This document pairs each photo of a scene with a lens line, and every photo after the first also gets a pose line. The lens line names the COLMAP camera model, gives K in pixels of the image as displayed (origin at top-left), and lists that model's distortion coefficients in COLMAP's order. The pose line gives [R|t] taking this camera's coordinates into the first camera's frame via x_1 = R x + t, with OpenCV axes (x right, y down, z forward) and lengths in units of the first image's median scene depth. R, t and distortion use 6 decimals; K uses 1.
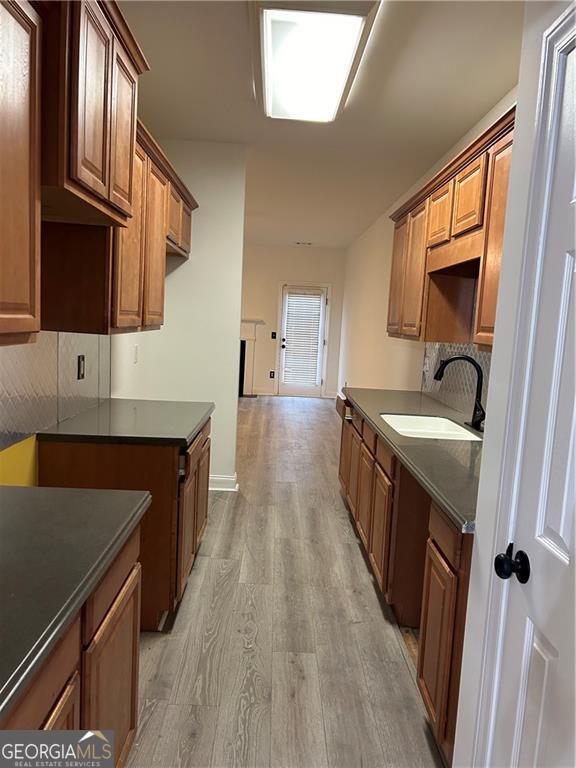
lens RADIAL K [[571.4, 0, 287.4], [0, 571.4, 388.6], [0, 0, 1]] dist [0.002840, -0.003881]
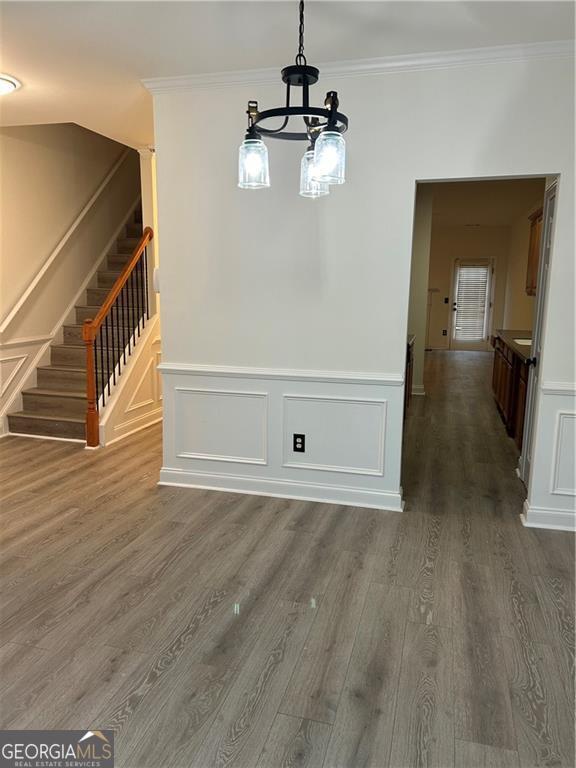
lens RADIAL K [[571.4, 0, 283.1], [0, 571.4, 383.4], [0, 0, 1]] dist [0.002840, -0.003881]
pose [[0.956802, 0.013823, -0.290413, -0.002338], [-0.001971, 0.999155, 0.041064, 0.080629], [0.290735, -0.038717, 0.956020, -0.644929]]
